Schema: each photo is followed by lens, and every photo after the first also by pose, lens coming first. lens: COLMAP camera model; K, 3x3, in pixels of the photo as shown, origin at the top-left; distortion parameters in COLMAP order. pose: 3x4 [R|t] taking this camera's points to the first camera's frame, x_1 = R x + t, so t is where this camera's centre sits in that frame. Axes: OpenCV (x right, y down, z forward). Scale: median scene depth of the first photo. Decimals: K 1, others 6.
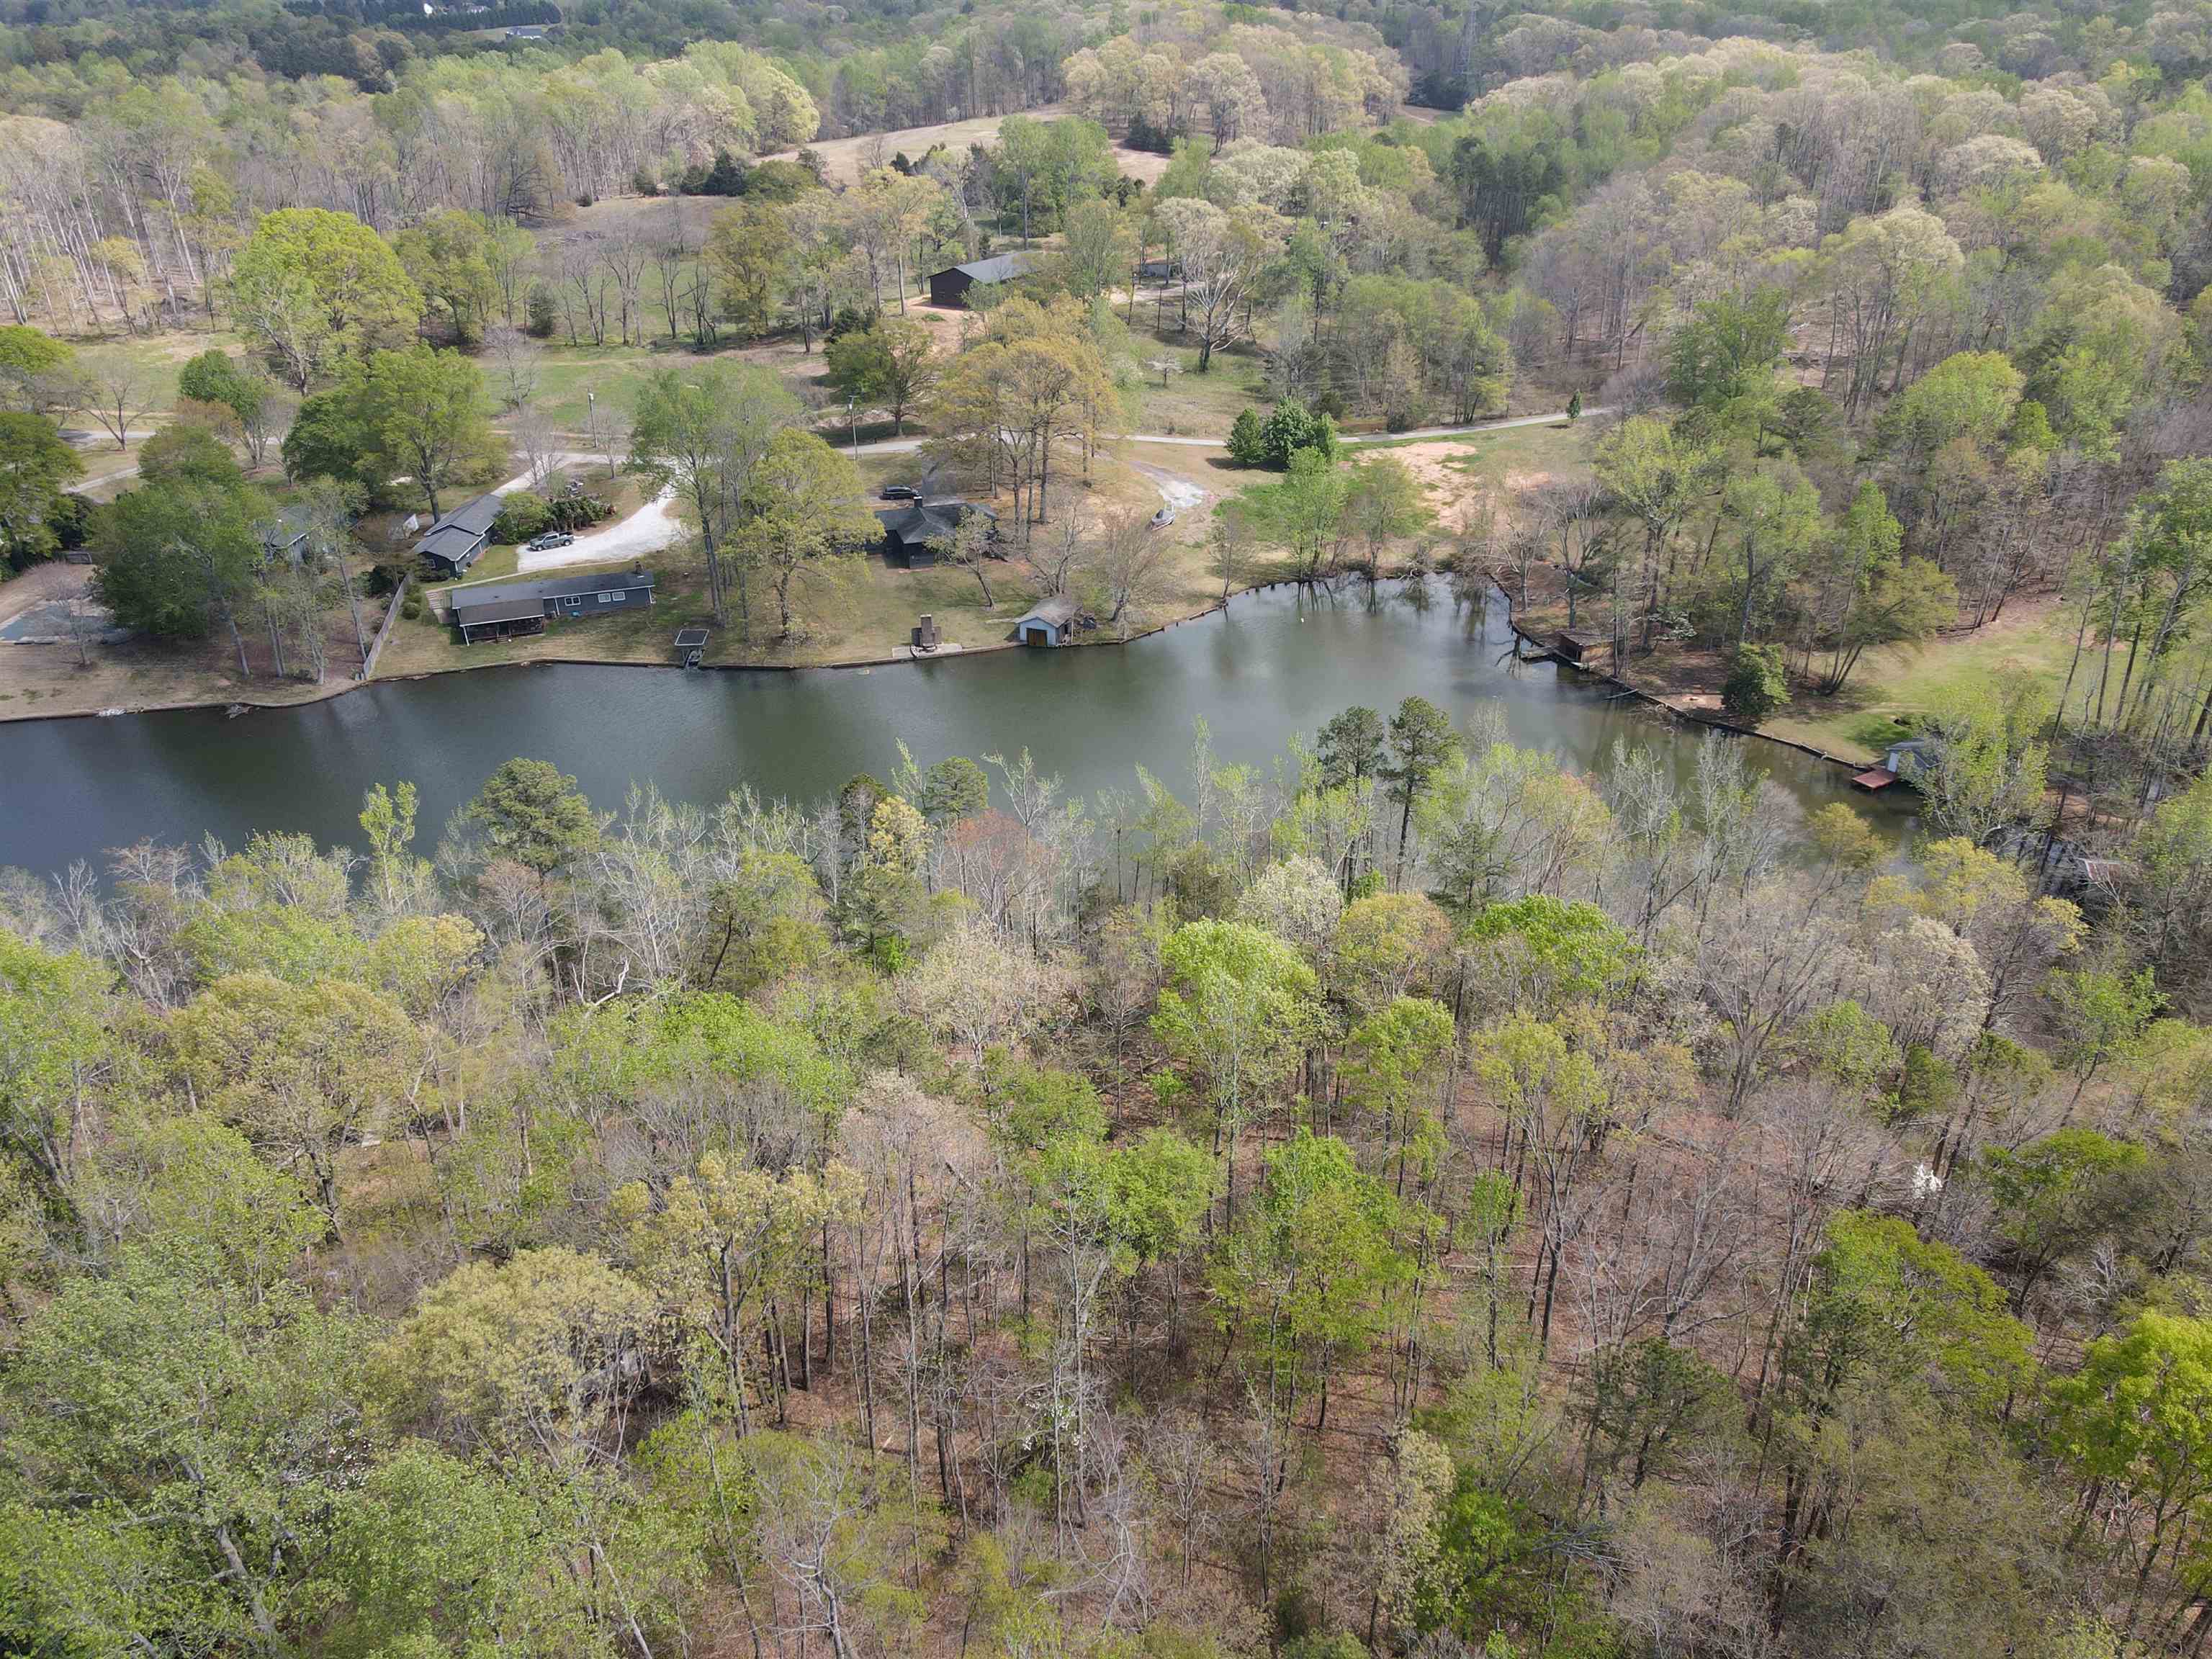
lens RADIAL K [[1563.9, 0, 1106.0], [0, 1563.9, 829.5], [0, 0, 1]] dist [0.018880, 0.006769]
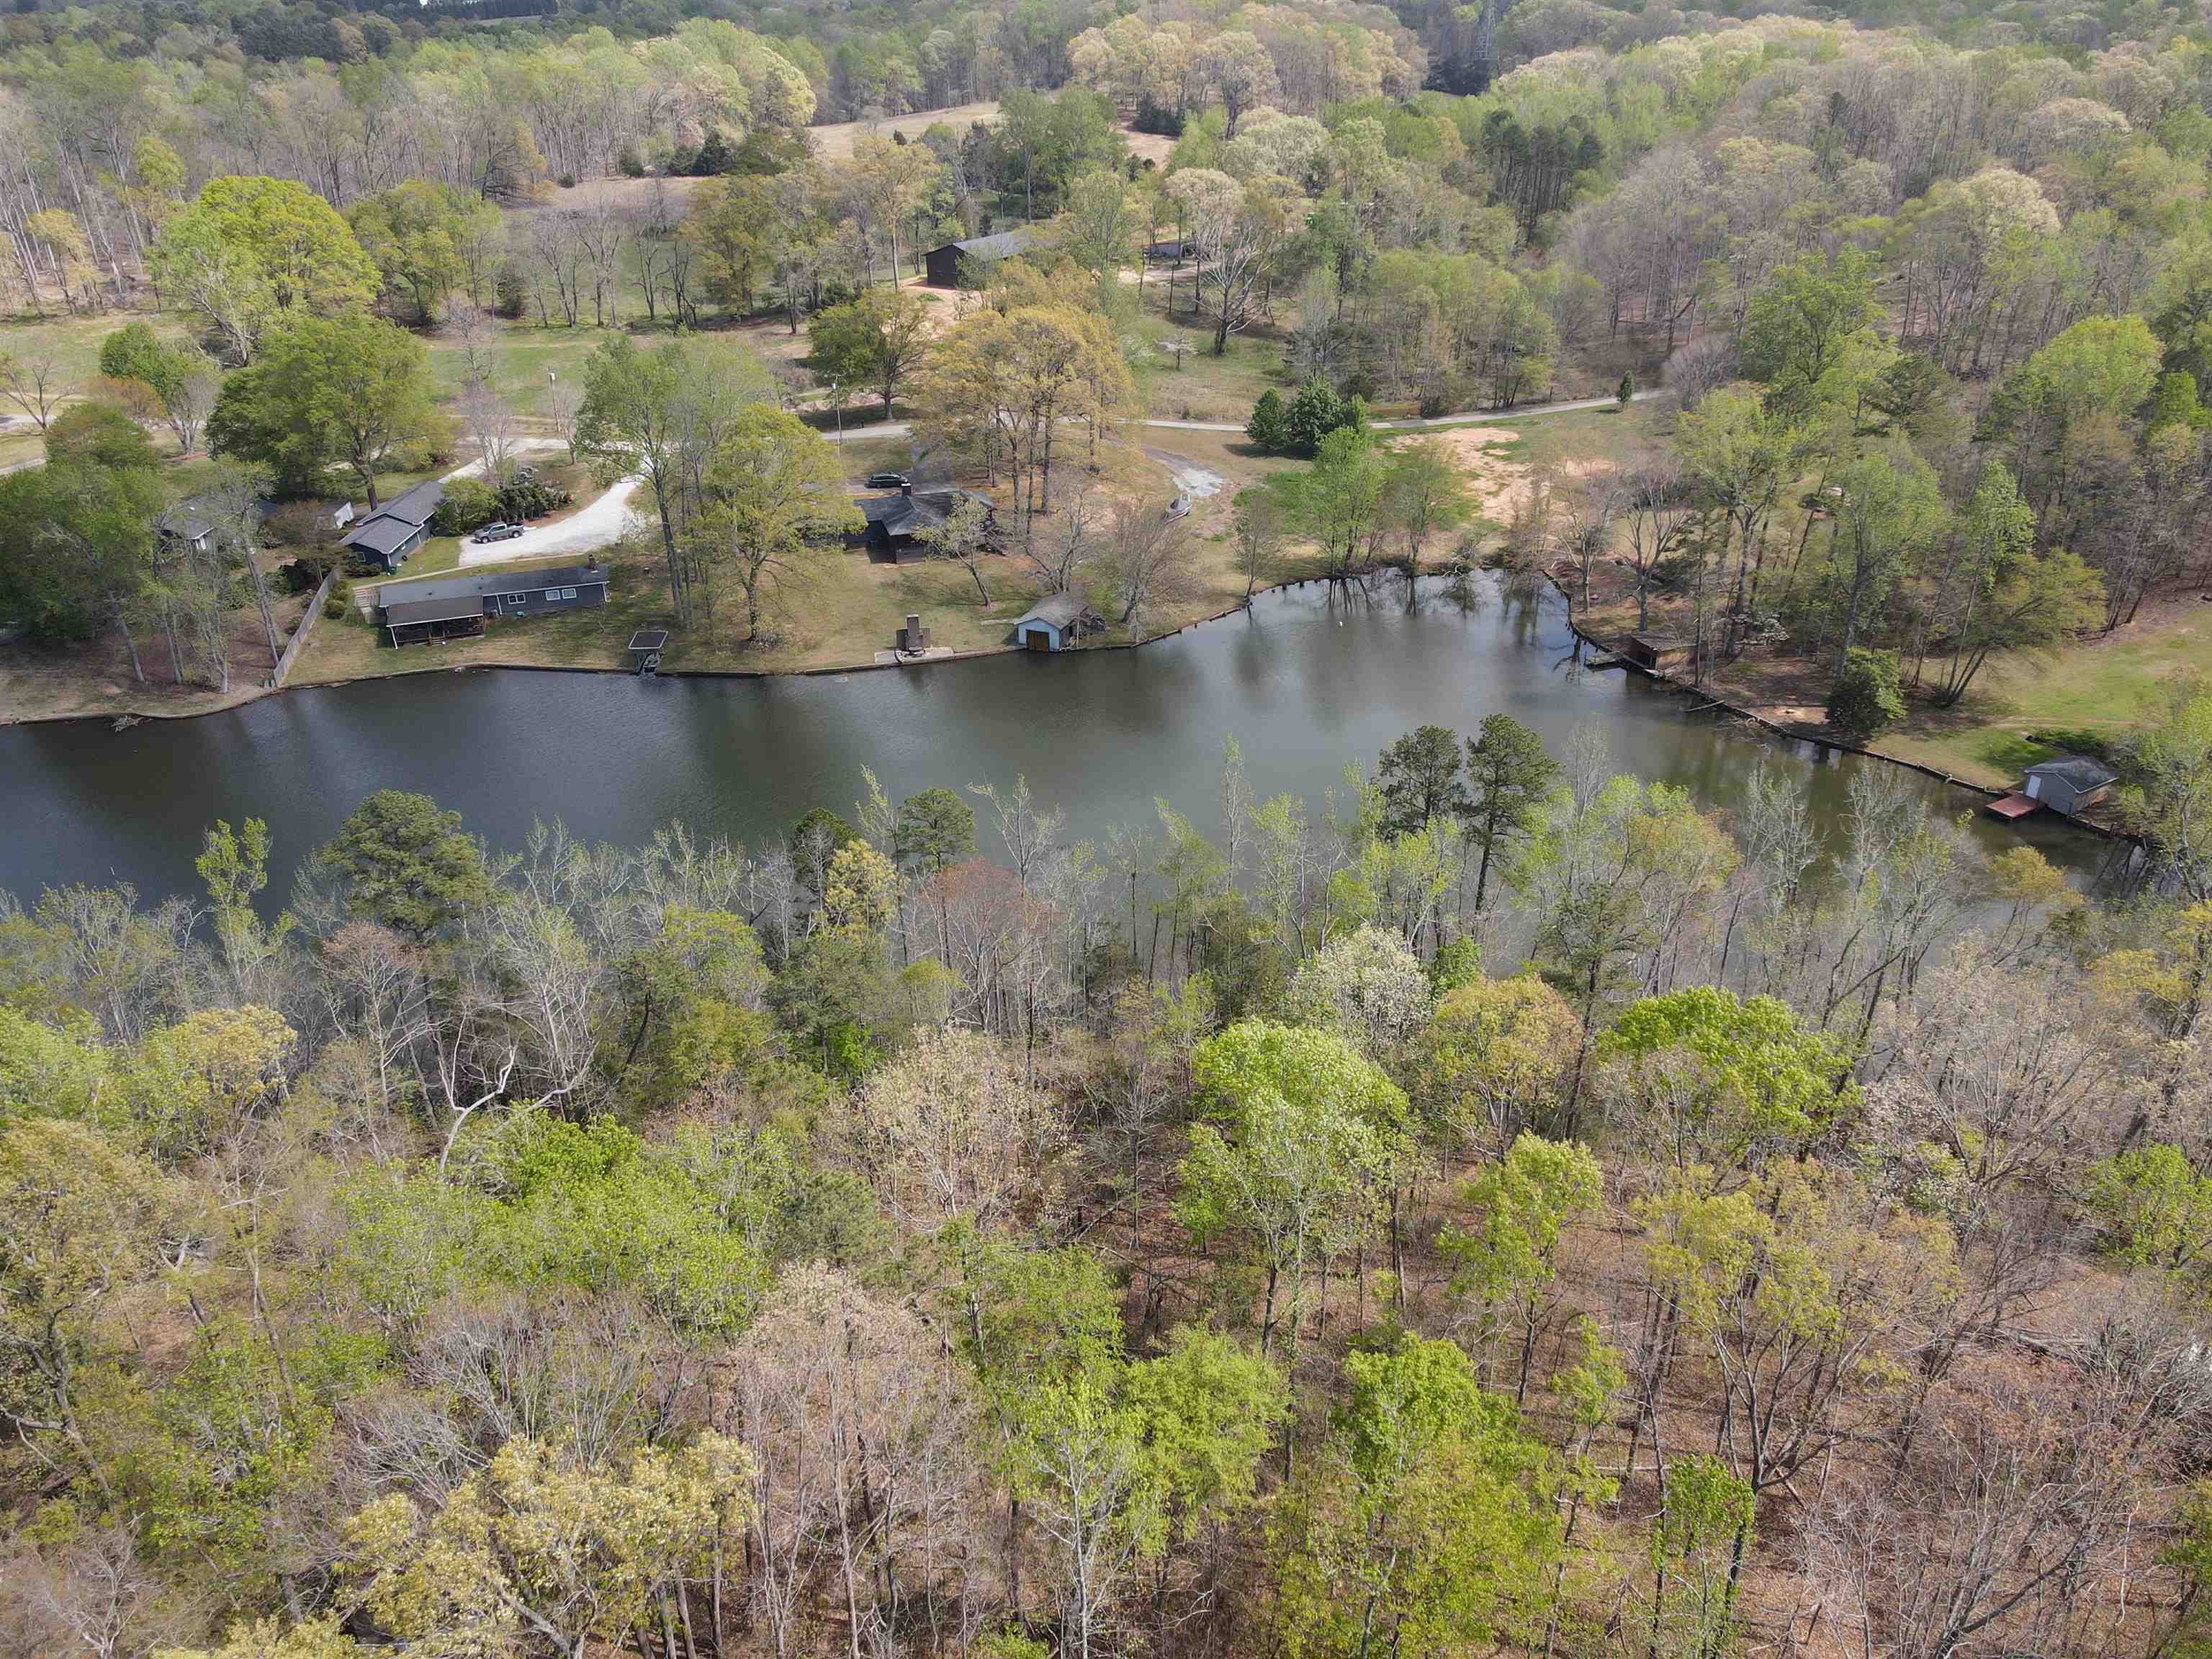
lens RADIAL K [[1556.7, 0, 1106.0], [0, 1556.7, 829.5], [0, 0, 1]] dist [0.023634, -0.001026]
pose [[0.999994, 0.001676, -0.002911, -0.002613], [-0.001680, 0.999998, -0.001072, -0.013788], [0.002910, 0.001077, 0.999995, 0.109528]]
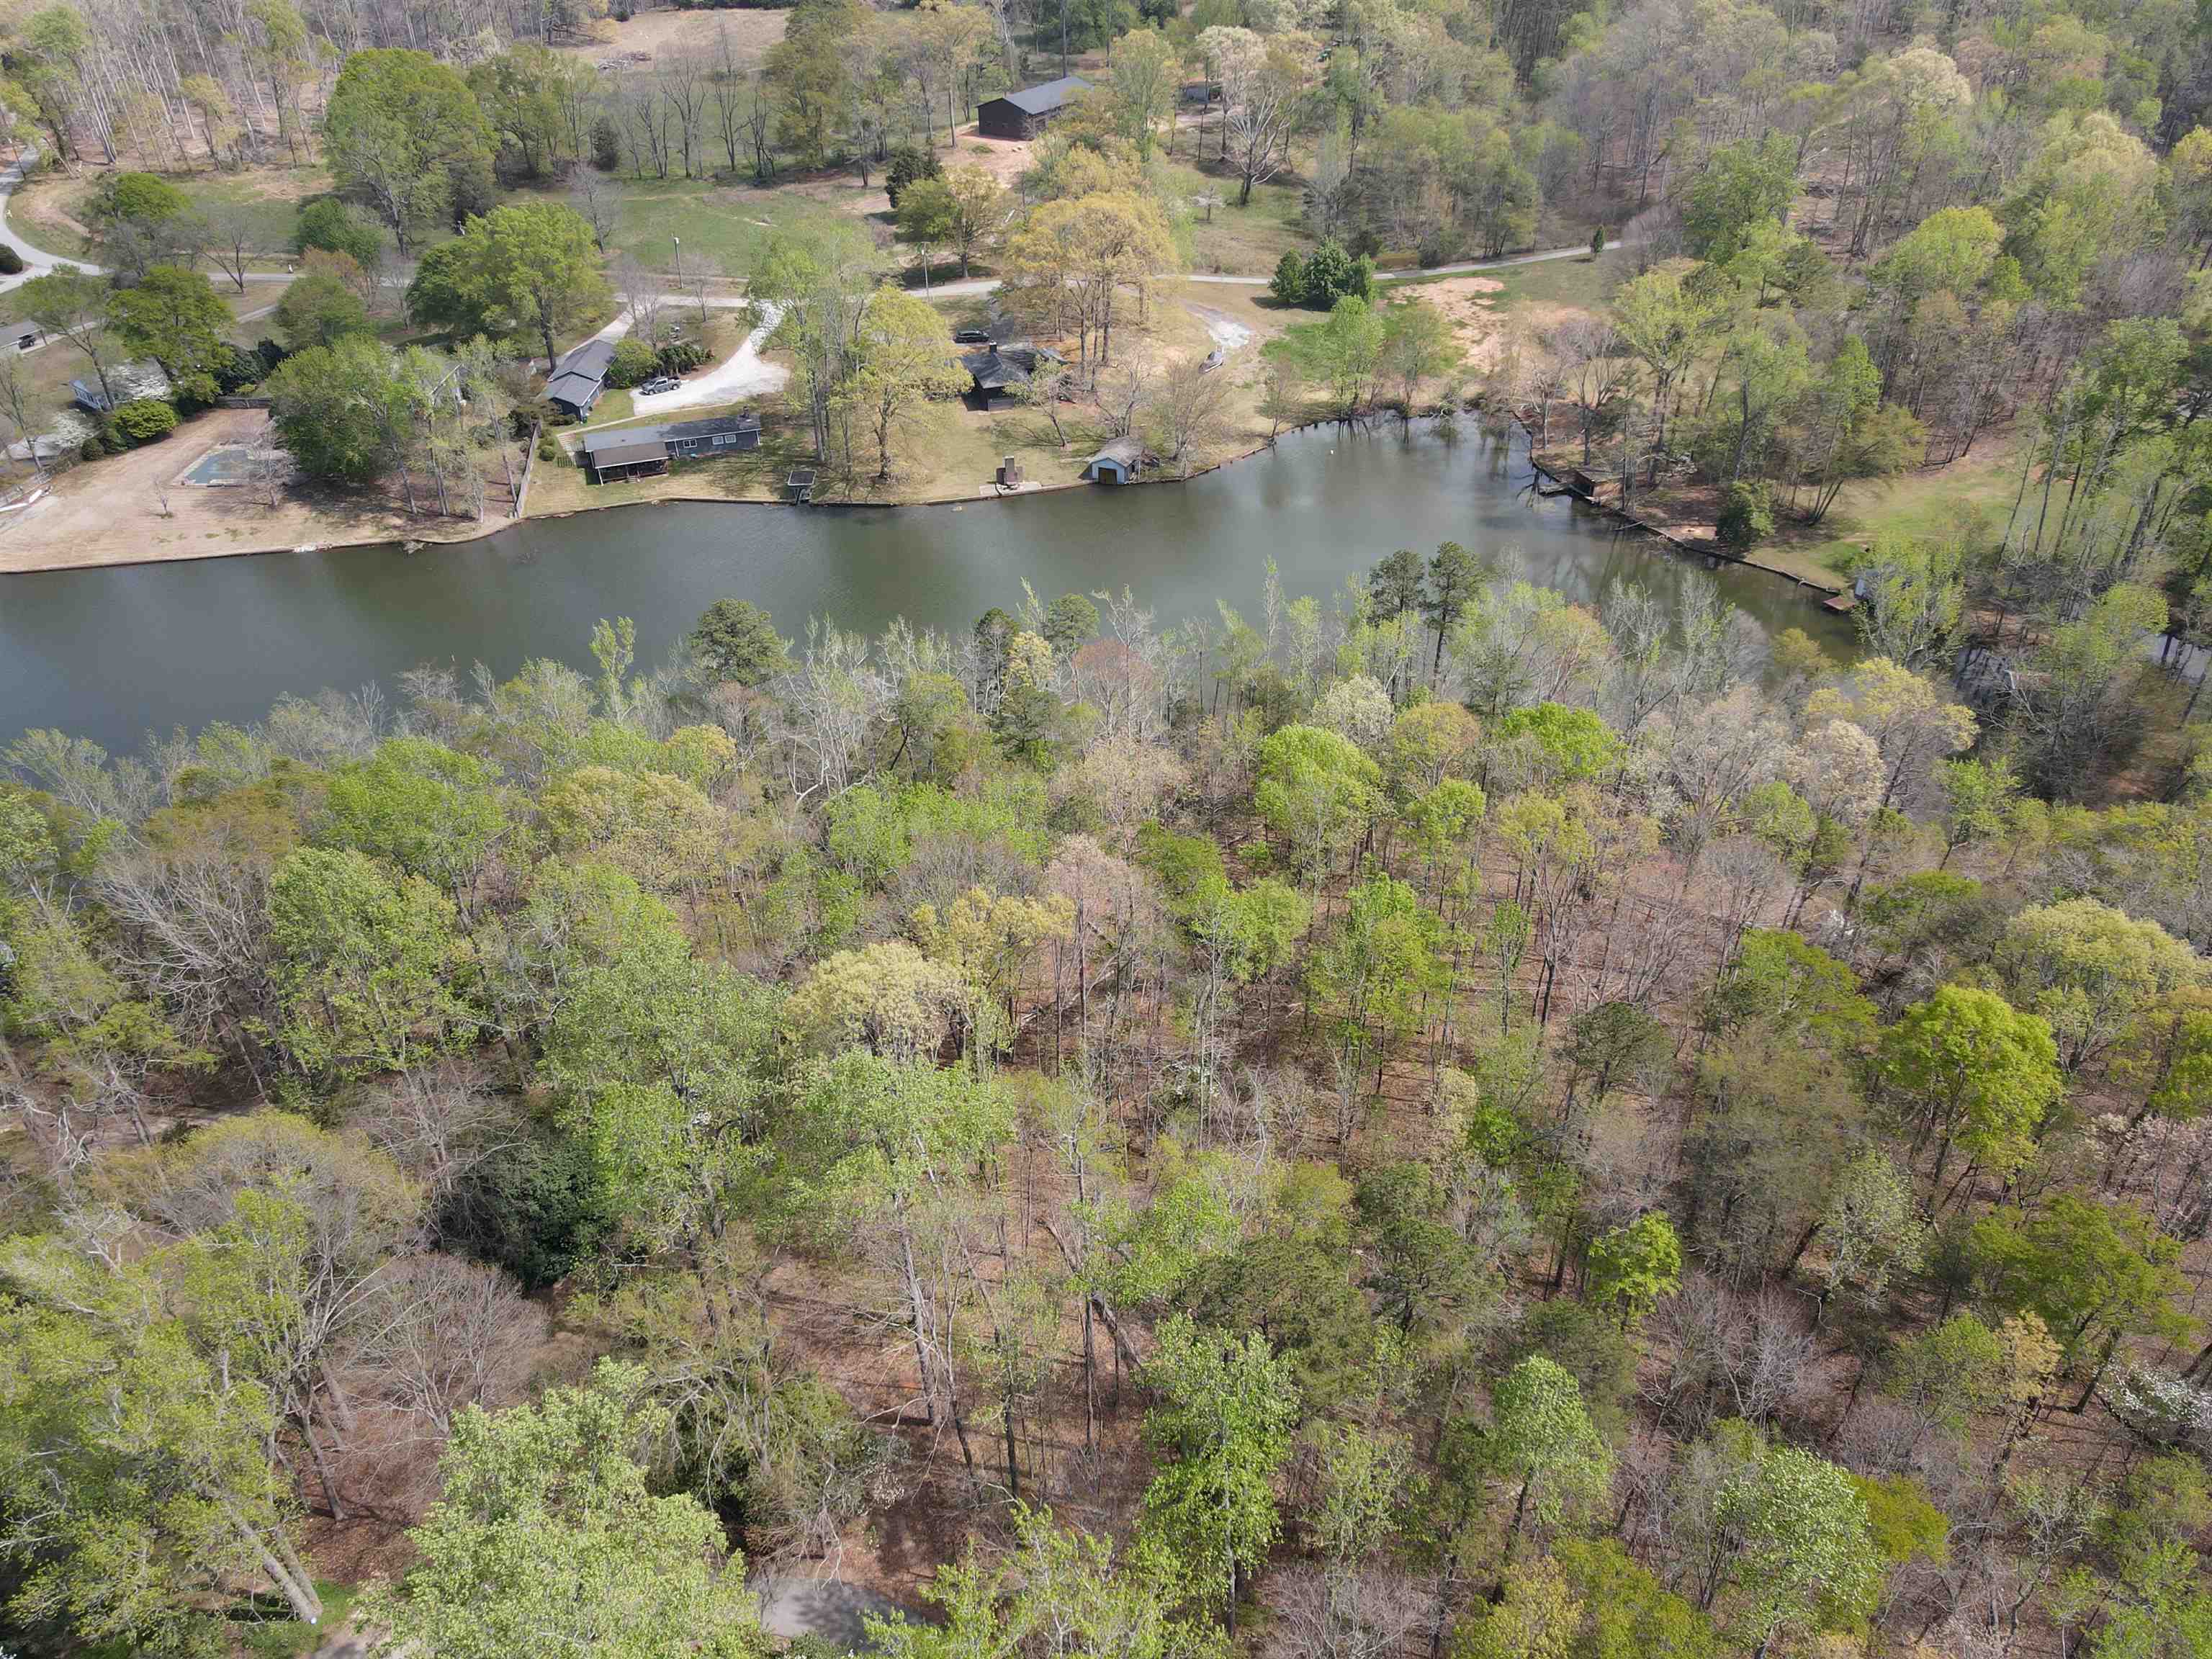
lens RADIAL K [[1556.7, 0, 1106.0], [0, 1556.7, 829.5], [0, 0, 1]] dist [0.023634, -0.001026]
pose [[0.999968, -0.003563, -0.007099, -0.035554], [0.004399, 0.992591, 0.121422, -0.006376], [0.006613, -0.121449, 0.992576, -0.130322]]
